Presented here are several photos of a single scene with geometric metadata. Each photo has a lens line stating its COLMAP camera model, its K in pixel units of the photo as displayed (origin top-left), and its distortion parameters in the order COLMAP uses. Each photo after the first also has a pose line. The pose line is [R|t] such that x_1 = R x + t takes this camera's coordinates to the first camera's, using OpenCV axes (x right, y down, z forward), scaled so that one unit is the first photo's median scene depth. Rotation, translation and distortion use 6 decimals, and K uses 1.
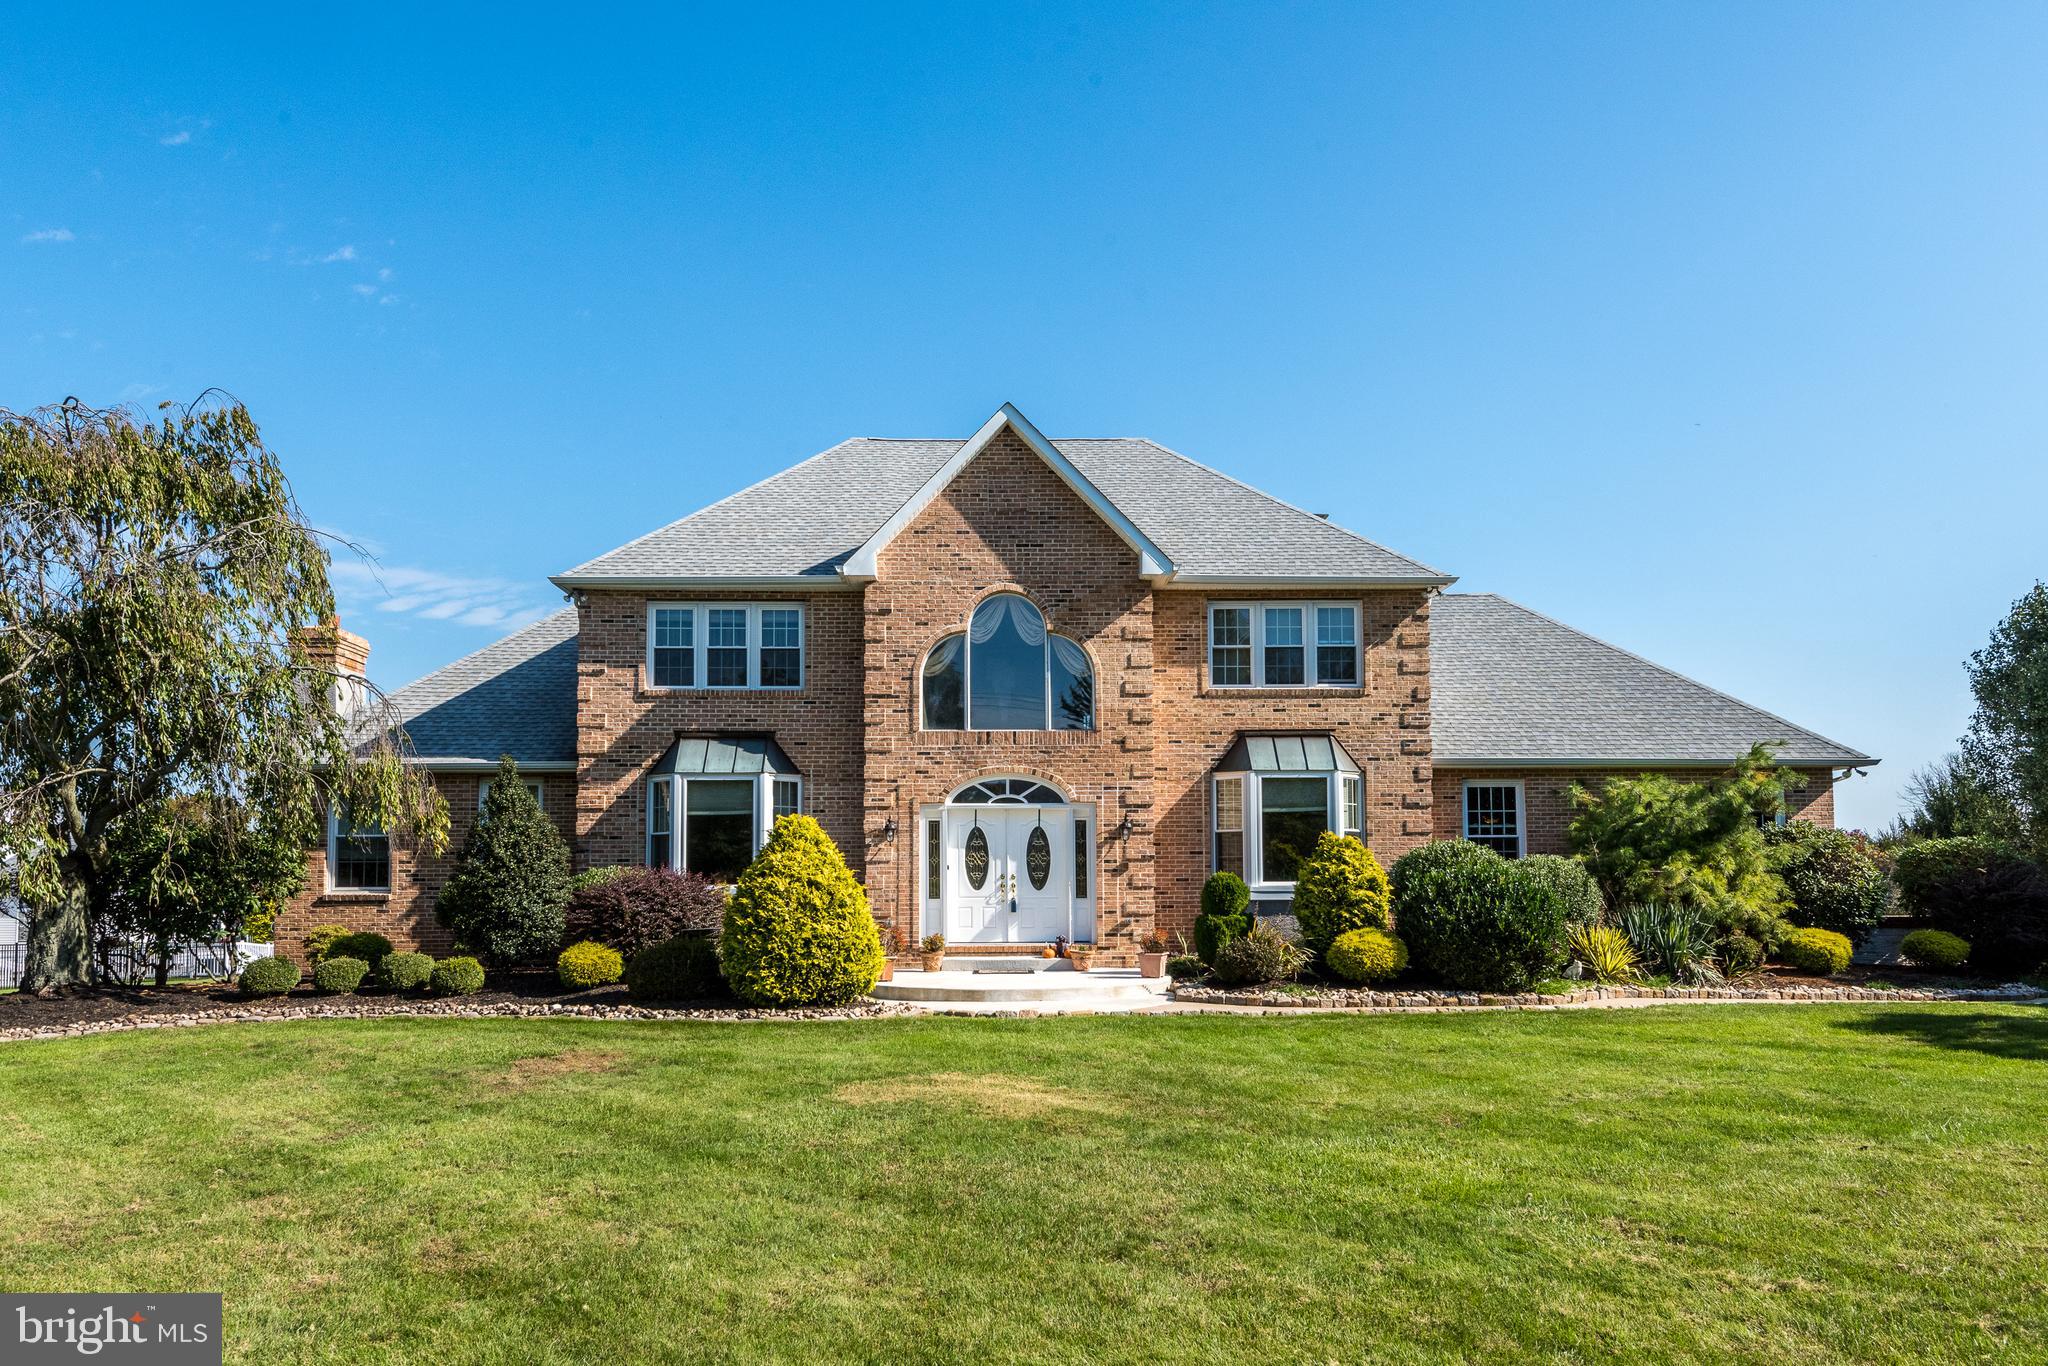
lens RADIAL K [[1291.6, 0, 1023.5], [0, 1291.6, 814.4], [0, 0, 1]] dist [0.004040, -0.001914]
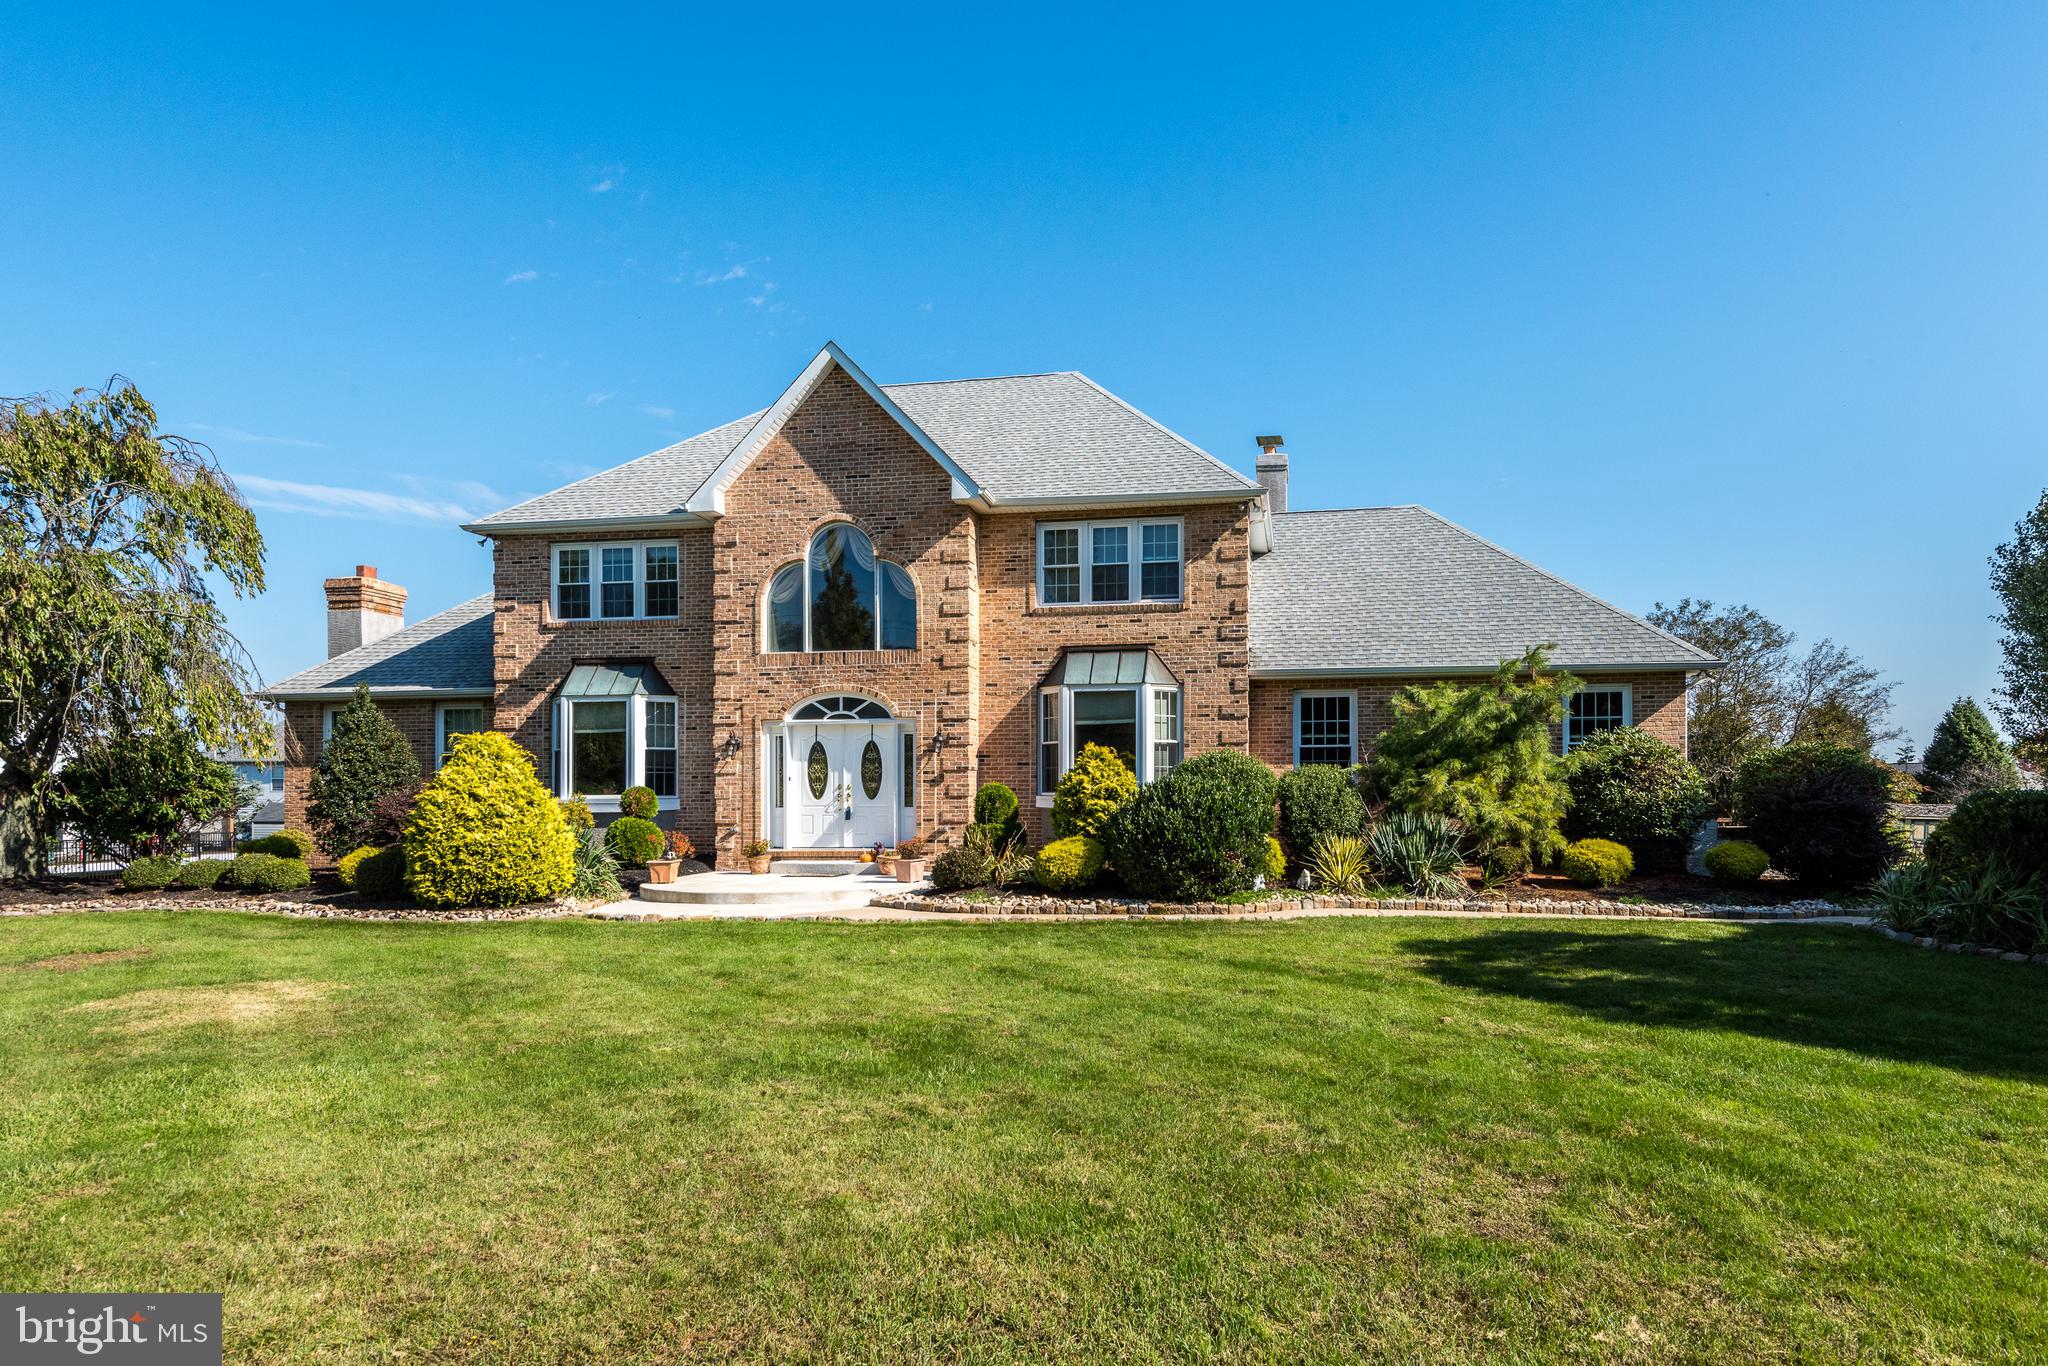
lens RADIAL K [[1117.1, 0, 1118.8], [0, 1117.1, 787.6], [0, 0, 1]] dist [0.004439, 0.000686]
pose [[0.986379, -0.002400, -0.164471, 0.368525], [0.010897, 0.998650, 0.050780, 0.003553], [0.164127, -0.051880, 0.985074, 0.113953]]
